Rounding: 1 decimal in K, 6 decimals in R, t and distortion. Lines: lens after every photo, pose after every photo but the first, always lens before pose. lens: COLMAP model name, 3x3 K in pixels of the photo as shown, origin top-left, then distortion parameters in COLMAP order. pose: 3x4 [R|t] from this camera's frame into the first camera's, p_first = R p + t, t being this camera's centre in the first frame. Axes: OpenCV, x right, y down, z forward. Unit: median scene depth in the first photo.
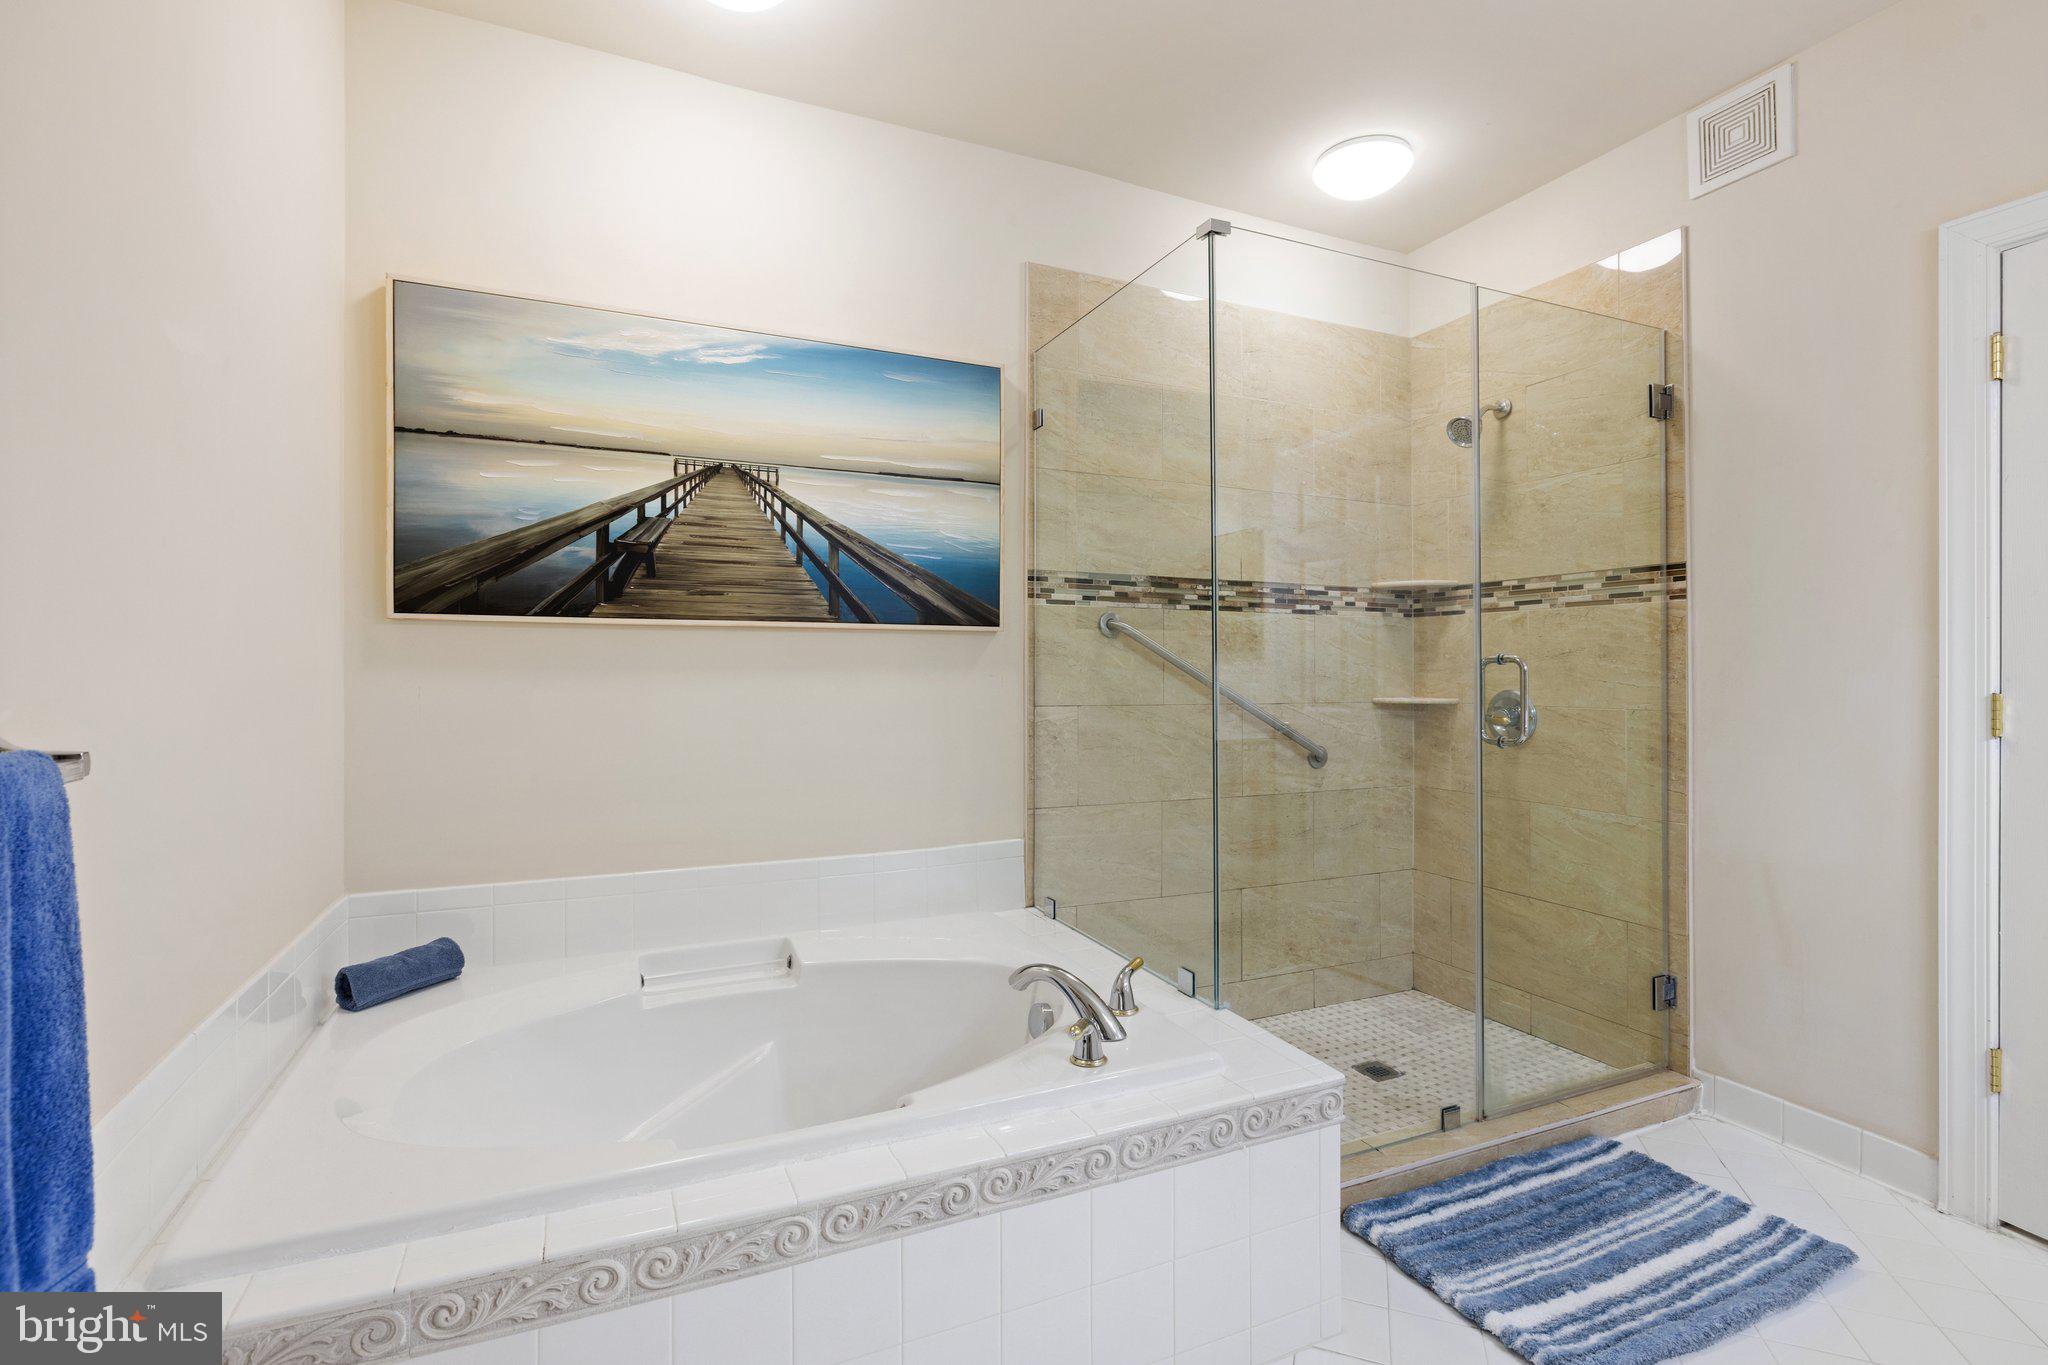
lens RADIAL K [[895.6, 0, 1017.7], [0, 895.6, 669.3], [0, 0, 1]] dist [-0.000011, -0.000138]
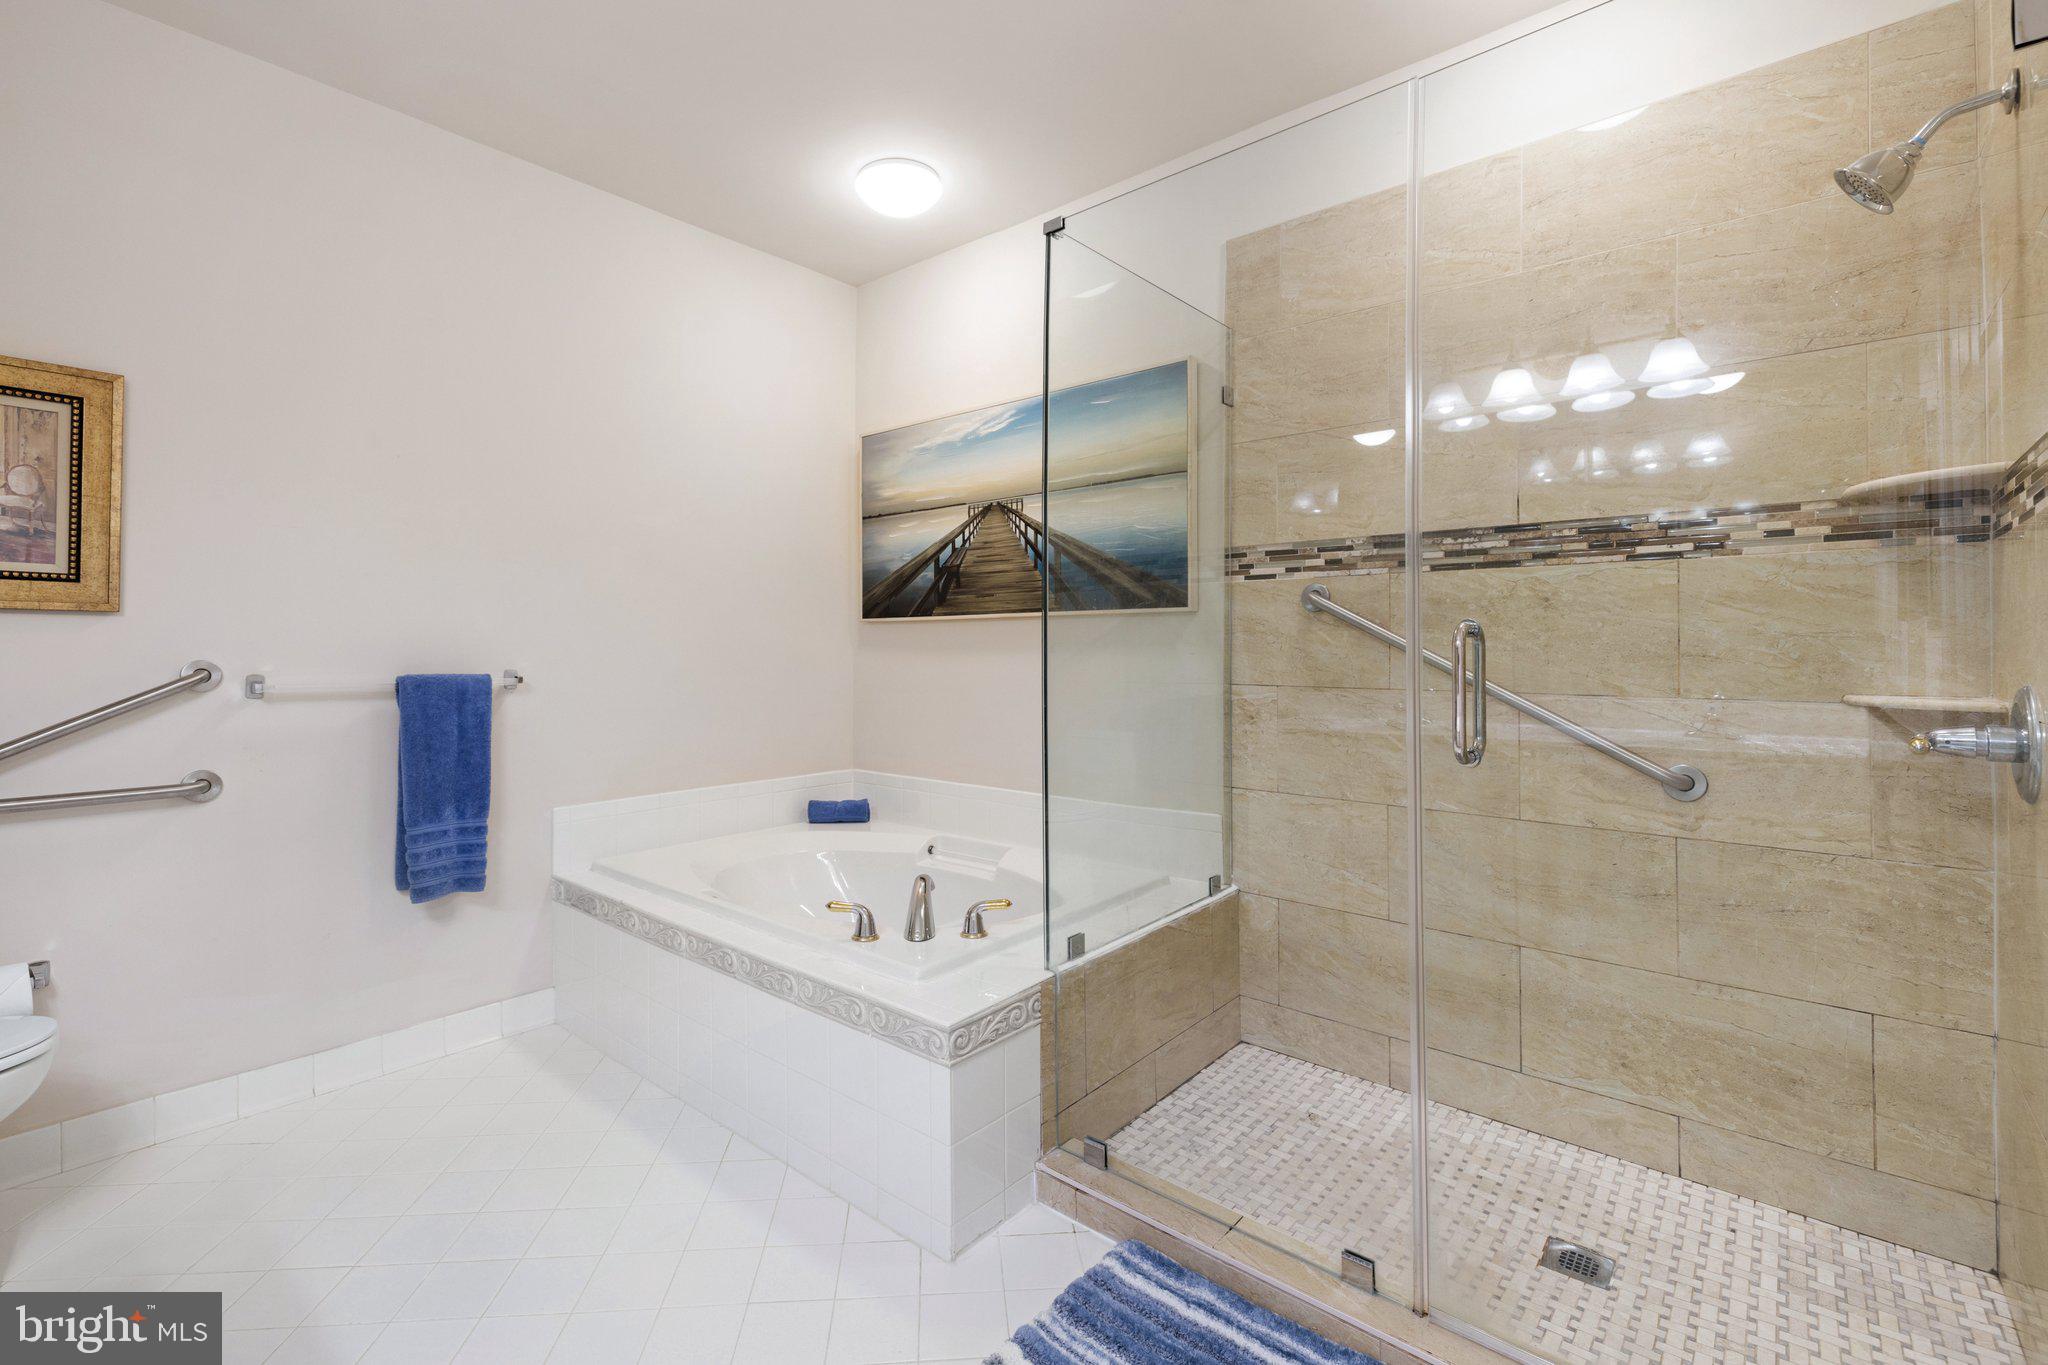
lens RADIAL K [[874.0, 0, 1001.4], [0, 874.0, 641.2], [0, 0, 1]] dist [0.001282, 0.000287]
pose [[0.451326, -0.011248, -0.892288, 0.836329], [0.004548, 0.999937, -0.010304, 0.002252], [0.892347, 0.000593, 0.451349, 0.363407]]
